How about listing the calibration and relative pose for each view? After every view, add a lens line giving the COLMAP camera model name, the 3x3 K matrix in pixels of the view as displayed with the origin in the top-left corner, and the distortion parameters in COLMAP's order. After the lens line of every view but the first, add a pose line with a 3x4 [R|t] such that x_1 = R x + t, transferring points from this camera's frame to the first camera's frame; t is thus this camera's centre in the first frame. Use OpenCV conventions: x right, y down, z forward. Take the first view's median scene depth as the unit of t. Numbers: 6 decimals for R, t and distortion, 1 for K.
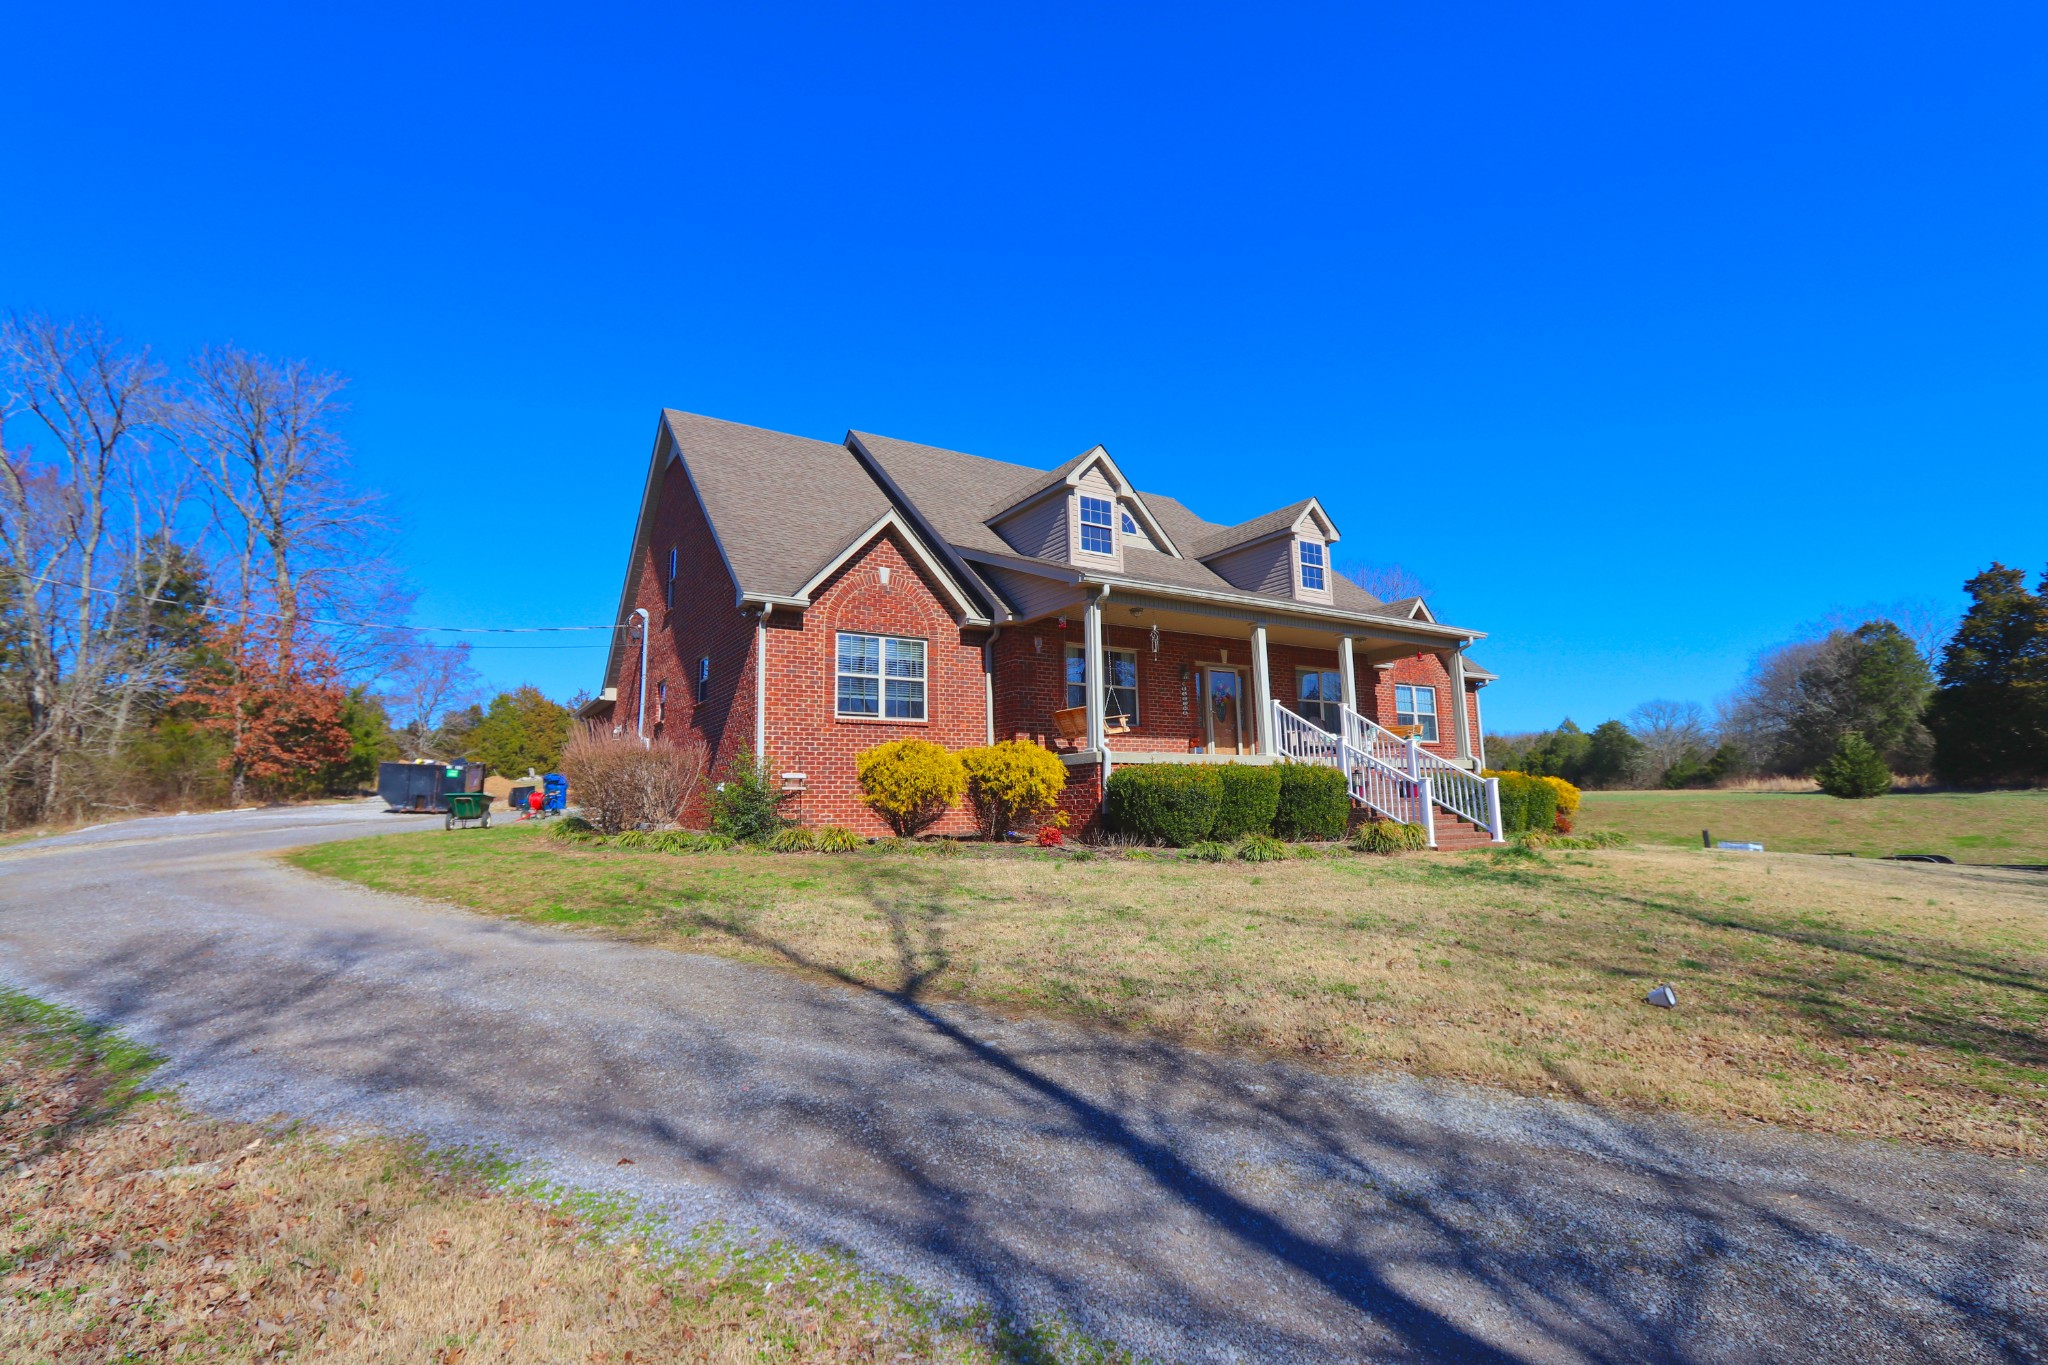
lens RADIAL K [[923.1, 0, 1020.4], [0, 923.1, 678.3], [0, 0, 1]] dist [-0.020901, 0.000098]
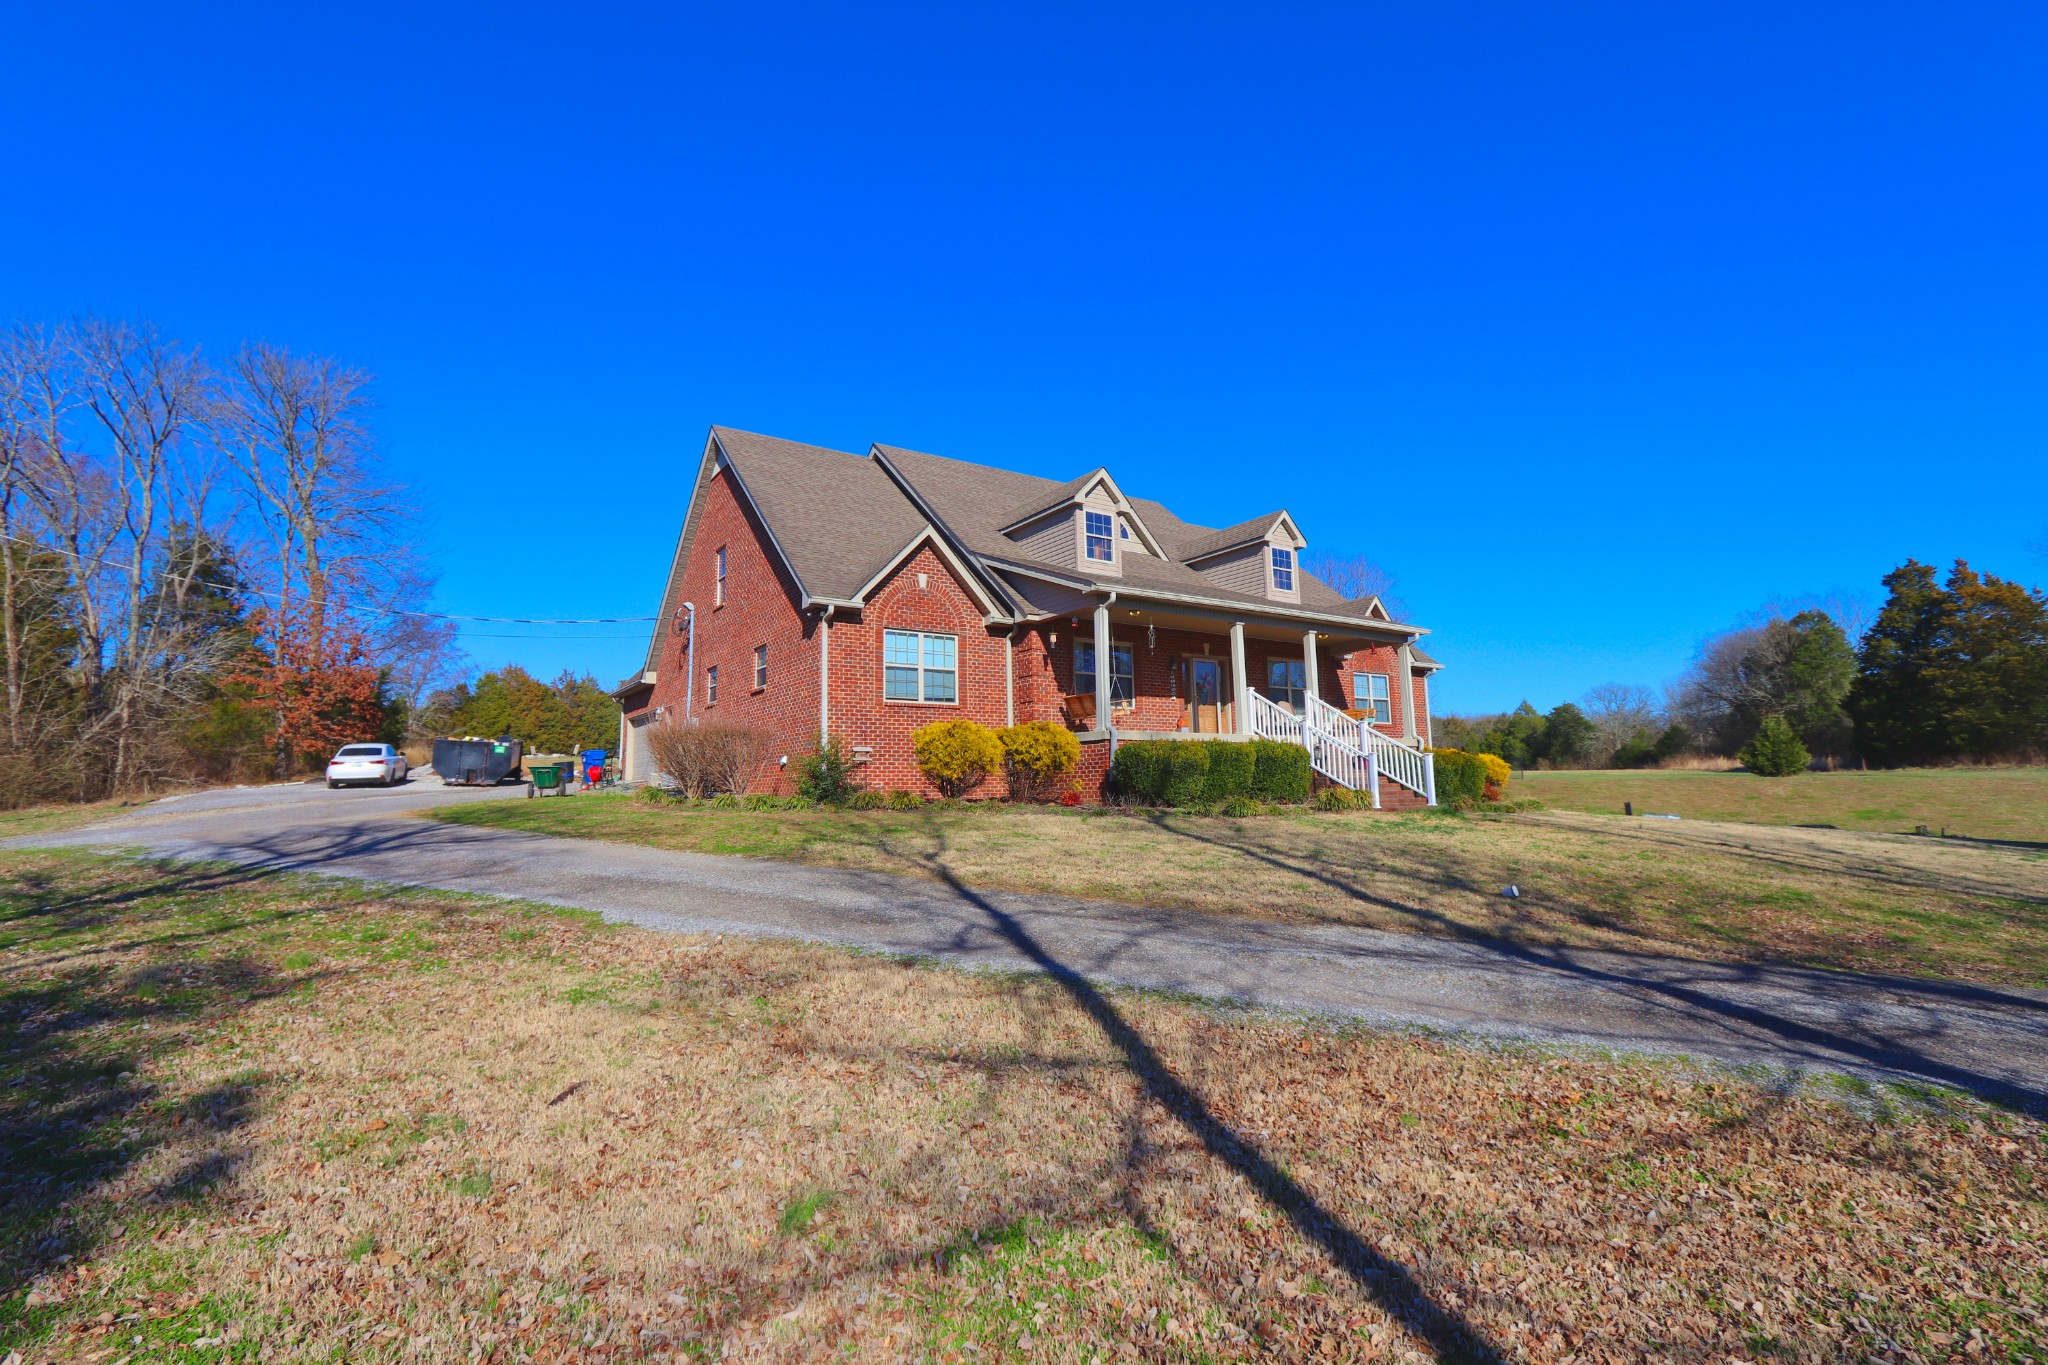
lens RADIAL K [[923.1, 0, 1020.4], [0, 923.1, 678.3], [0, 0, 1]] dist [-0.020901, 0.000098]
pose [[0.999489, 0.004152, 0.031698, -0.046559], [-0.004824, 0.999764, 0.021177, -0.009689], [-0.031602, -0.021319, 0.999273, -0.142986]]
